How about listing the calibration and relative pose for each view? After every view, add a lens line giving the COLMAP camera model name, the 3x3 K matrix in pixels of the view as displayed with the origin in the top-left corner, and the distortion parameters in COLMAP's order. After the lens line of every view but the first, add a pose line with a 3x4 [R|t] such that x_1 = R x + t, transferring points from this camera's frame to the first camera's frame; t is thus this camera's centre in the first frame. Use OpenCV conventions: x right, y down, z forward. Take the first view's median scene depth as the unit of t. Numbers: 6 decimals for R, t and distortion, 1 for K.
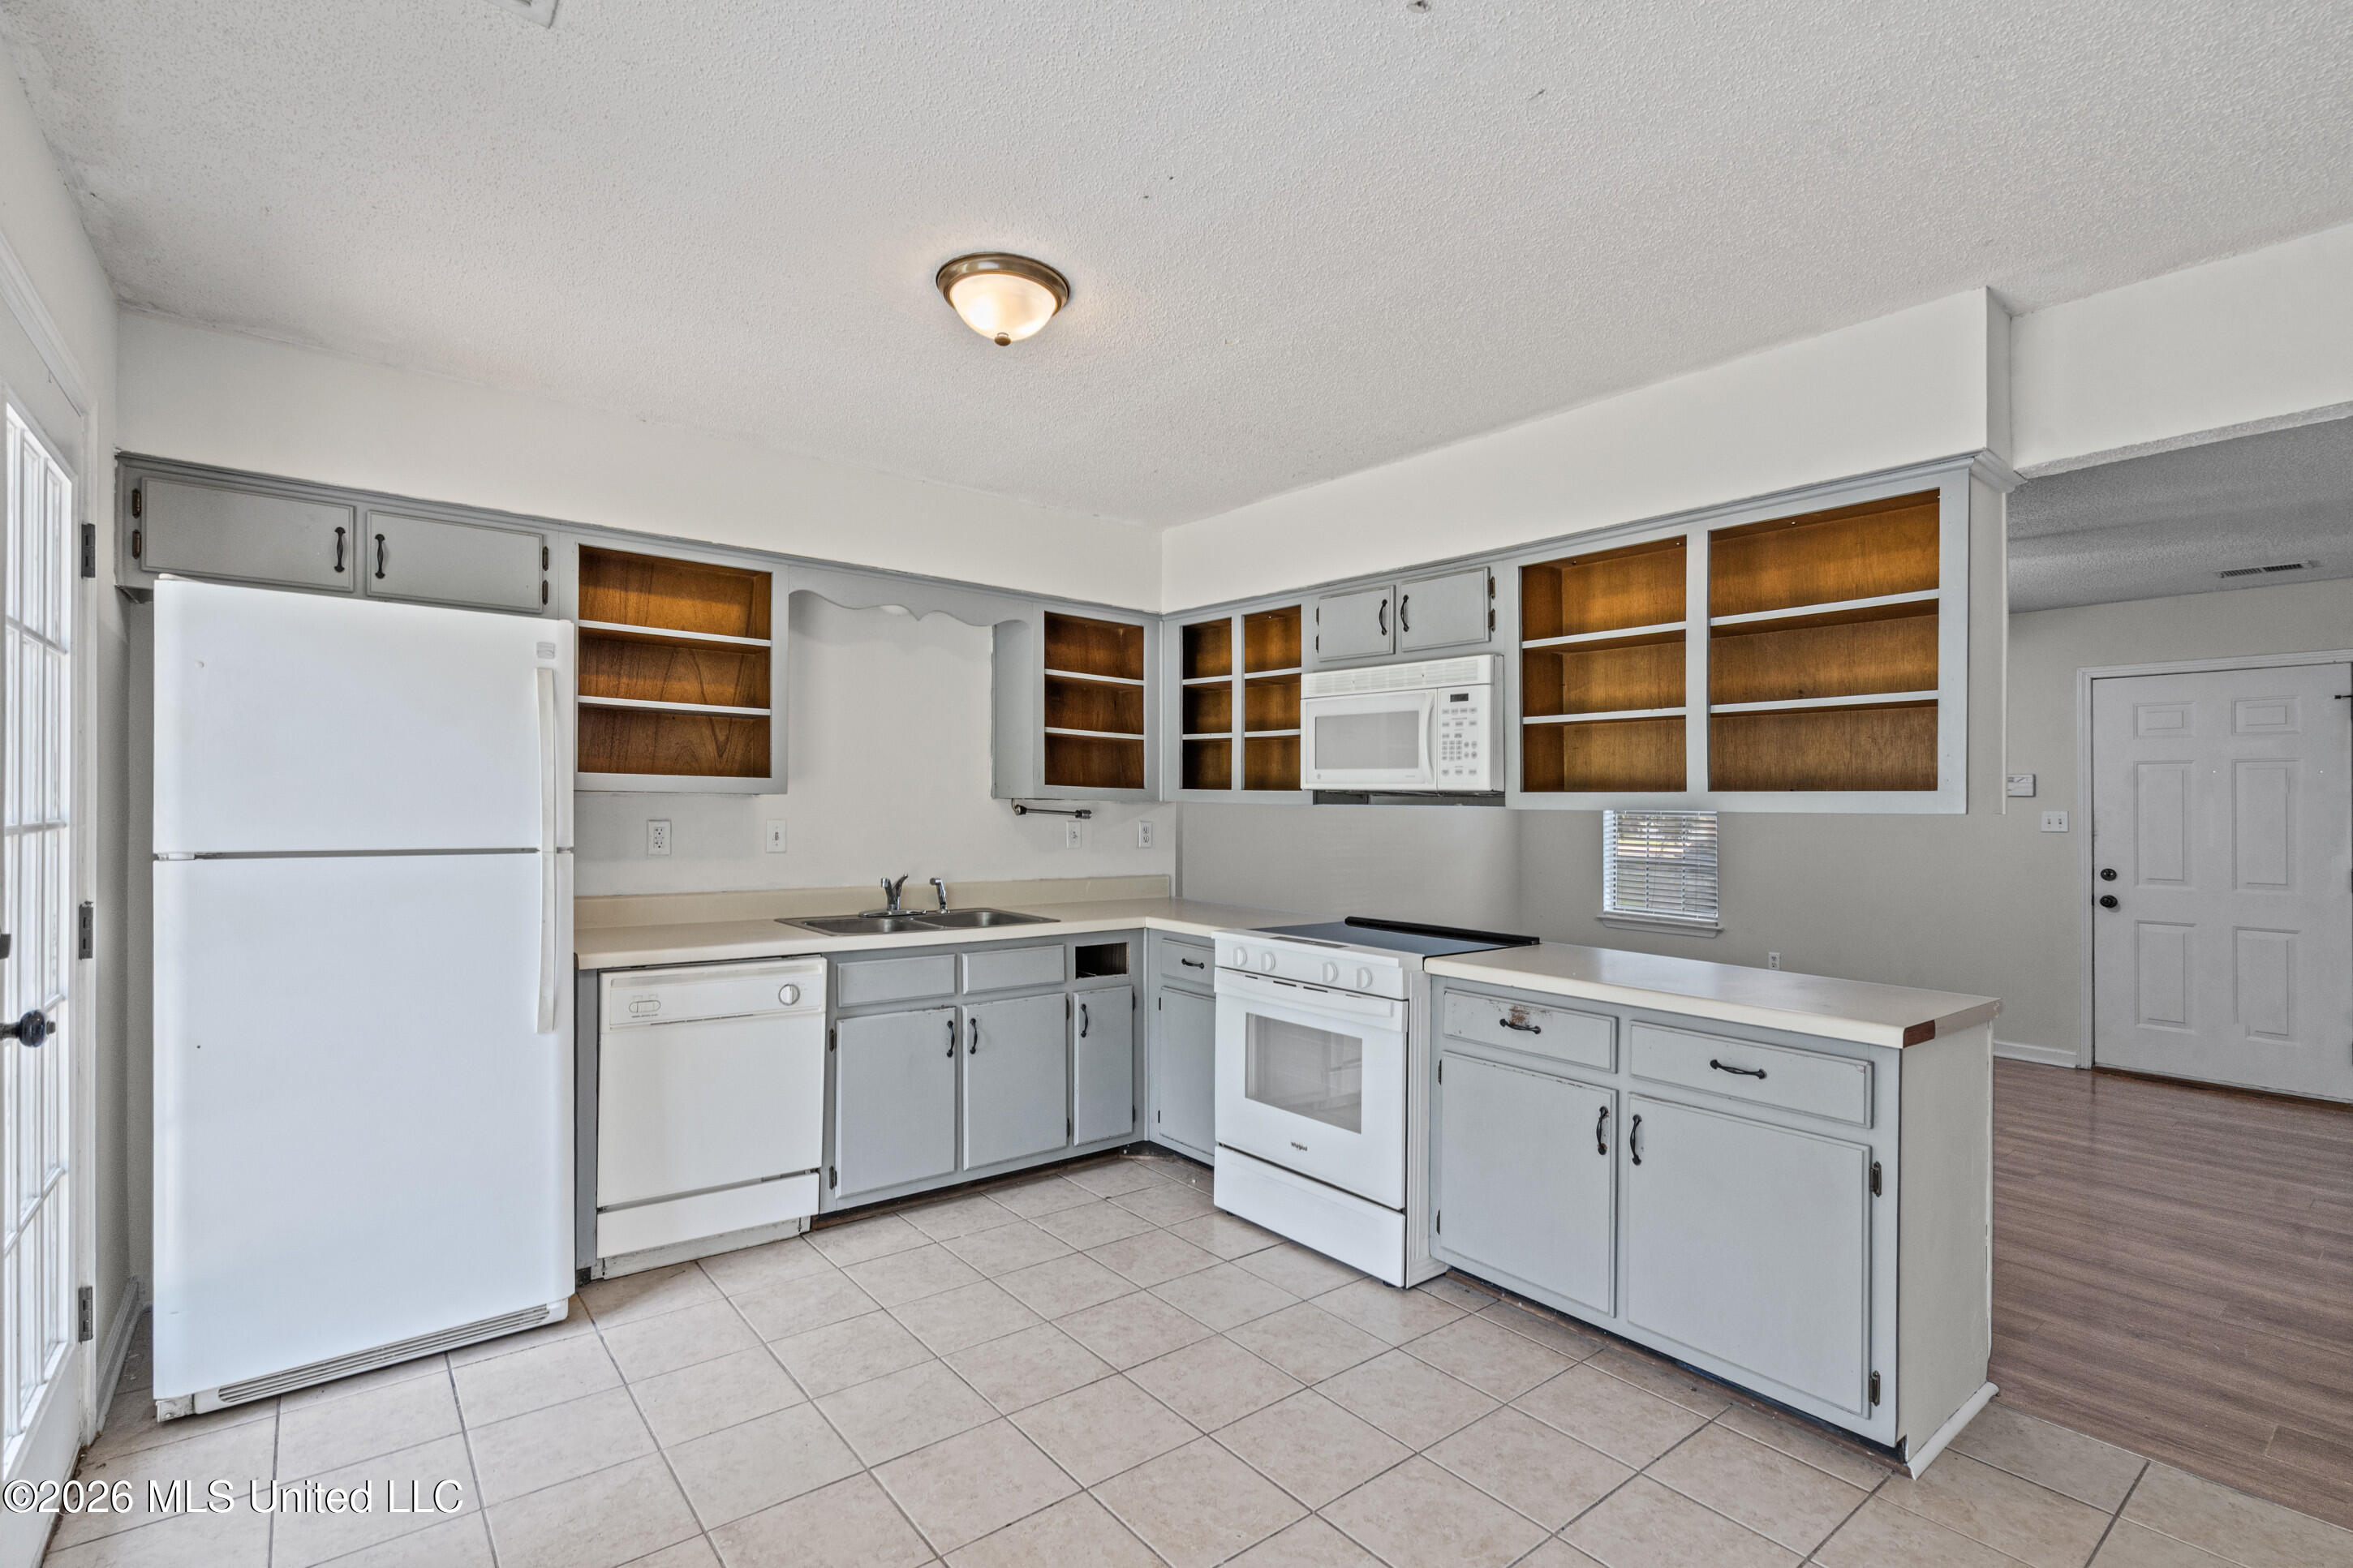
lens RADIAL K [[1079.8, 0, 1105.0], [0, 1079.8, 807.4], [0, 0, 1]] dist [-0.006590, 0.002478]
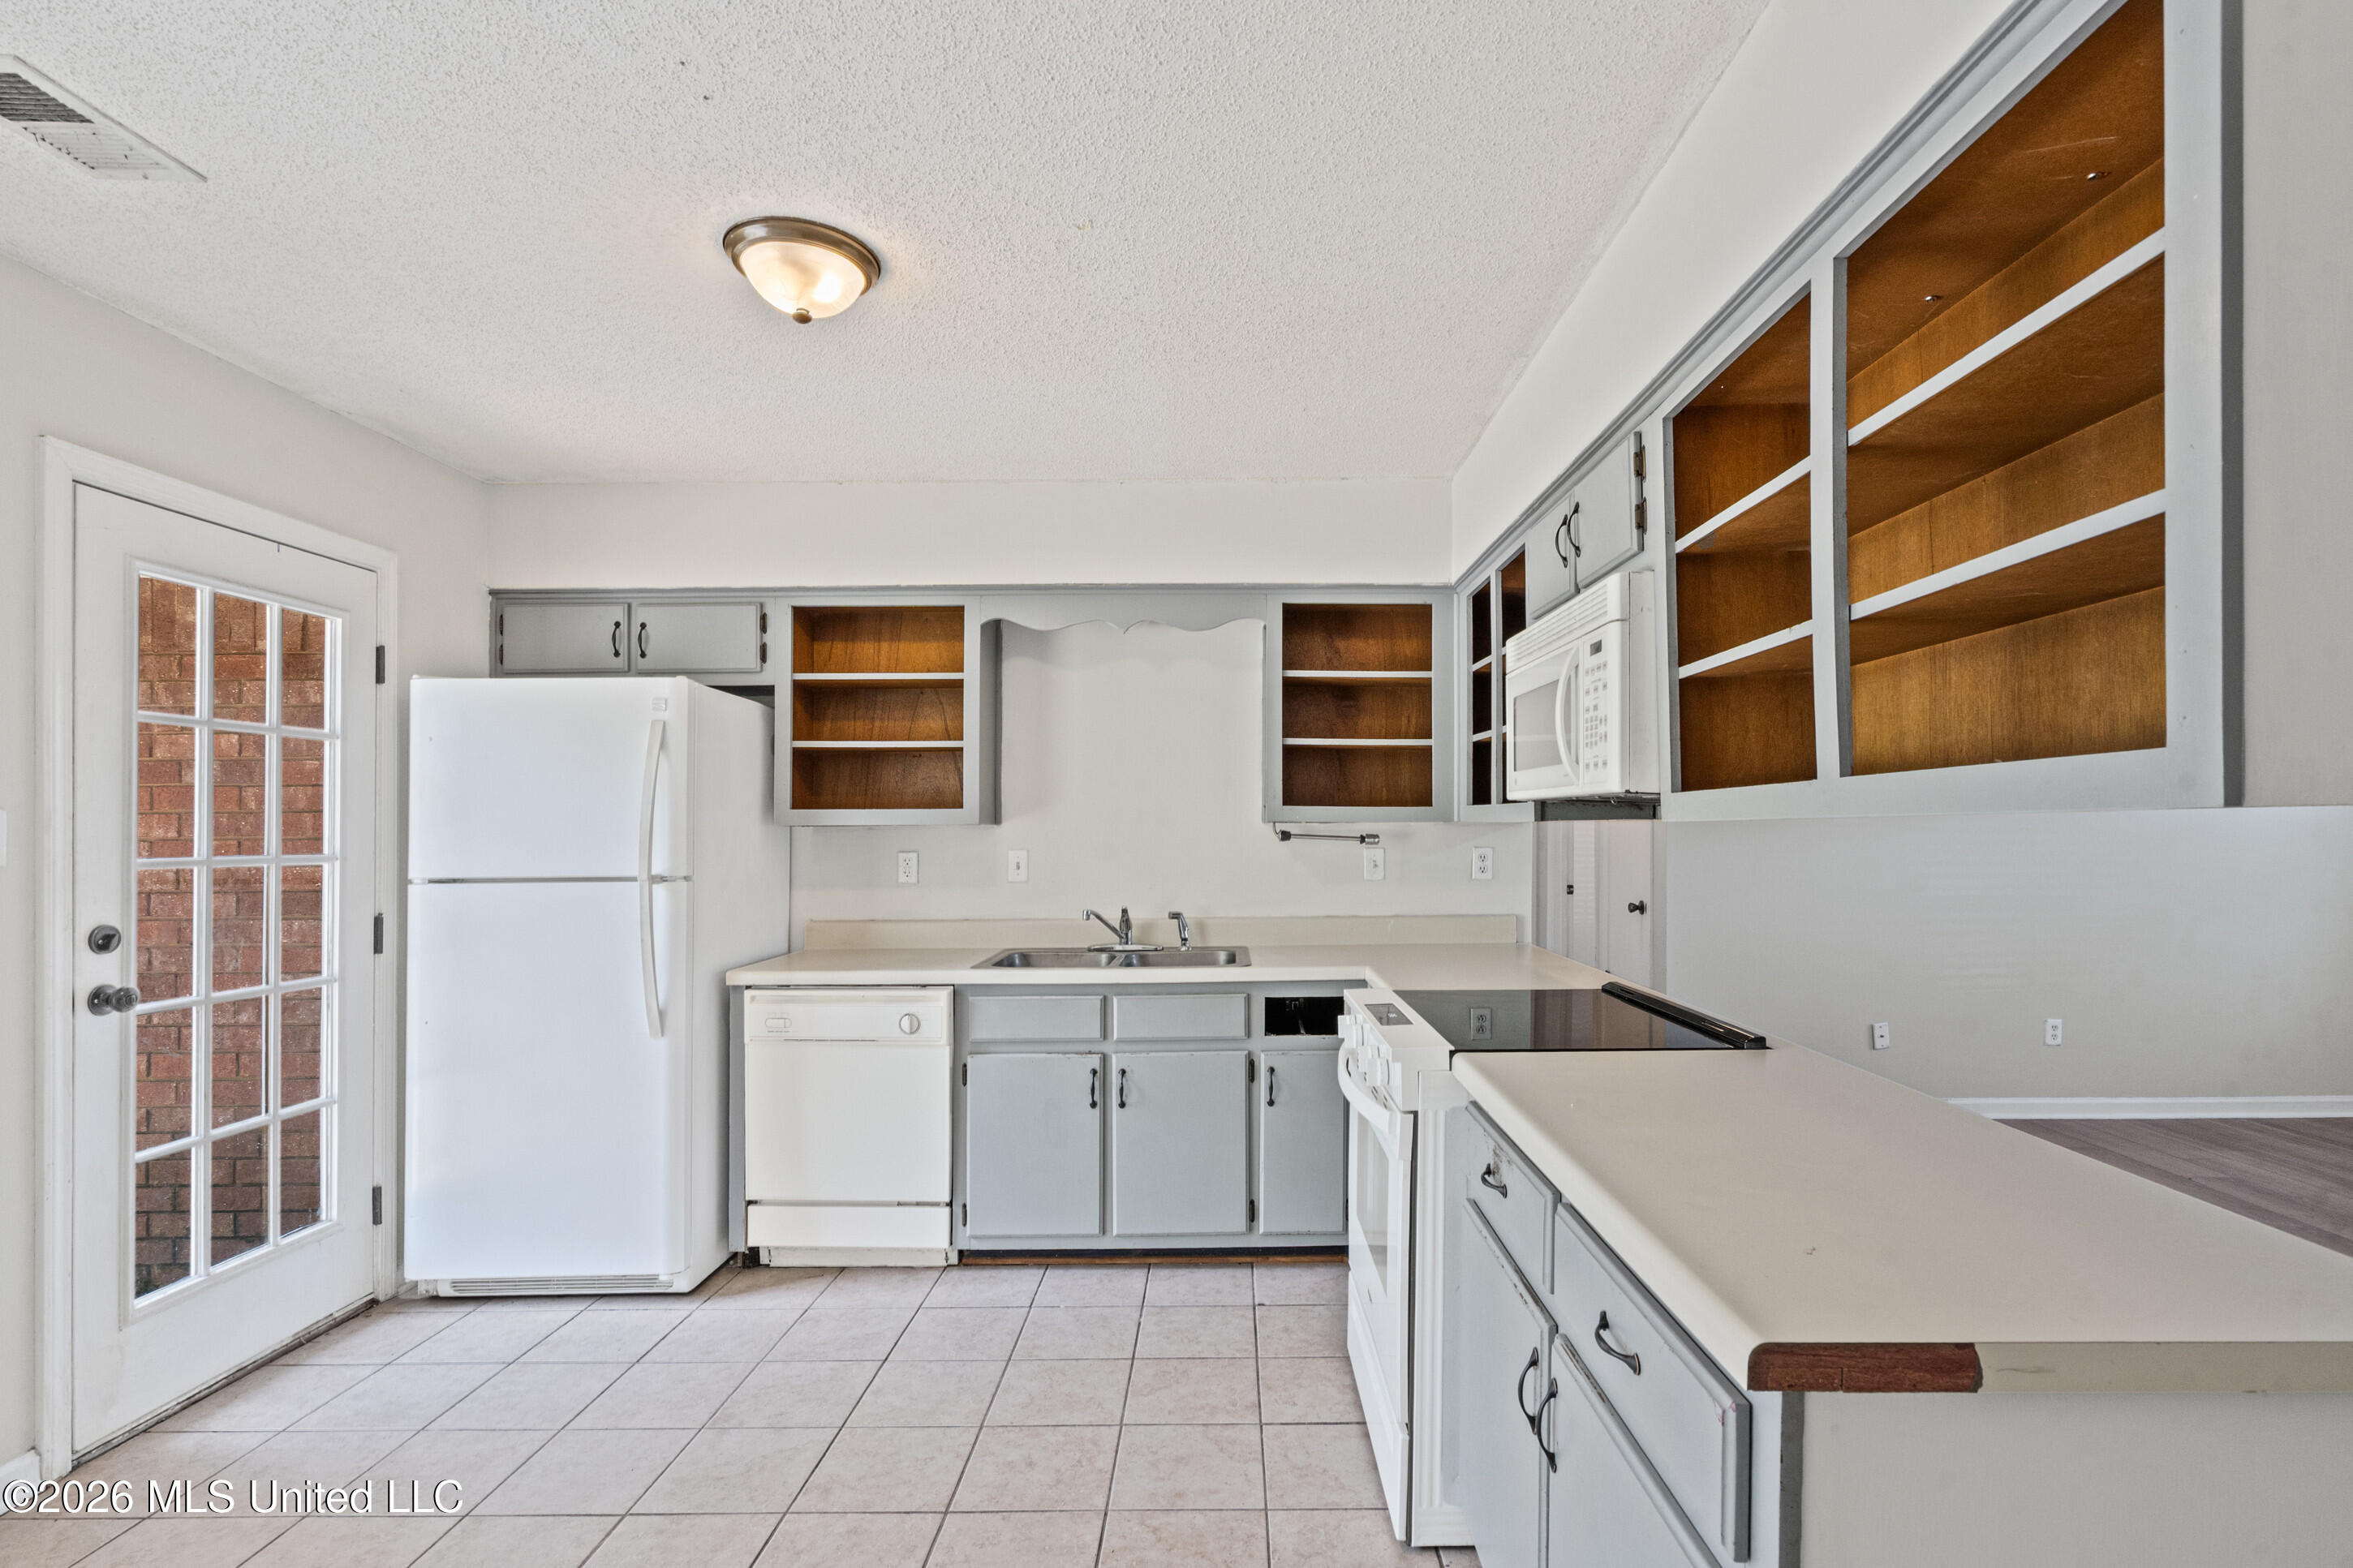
lens RADIAL K [[1079.8, 0, 1139.6], [0, 1079.8, 836.6], [0, 0, 1]] dist [-0.006590, 0.002478]
pose [[0.799242, -0.016663, -0.600778, 0.446758], [0.017090, 0.999841, -0.004995, 0.007173], [0.600766, -0.006275, 0.799400, 0.299941]]
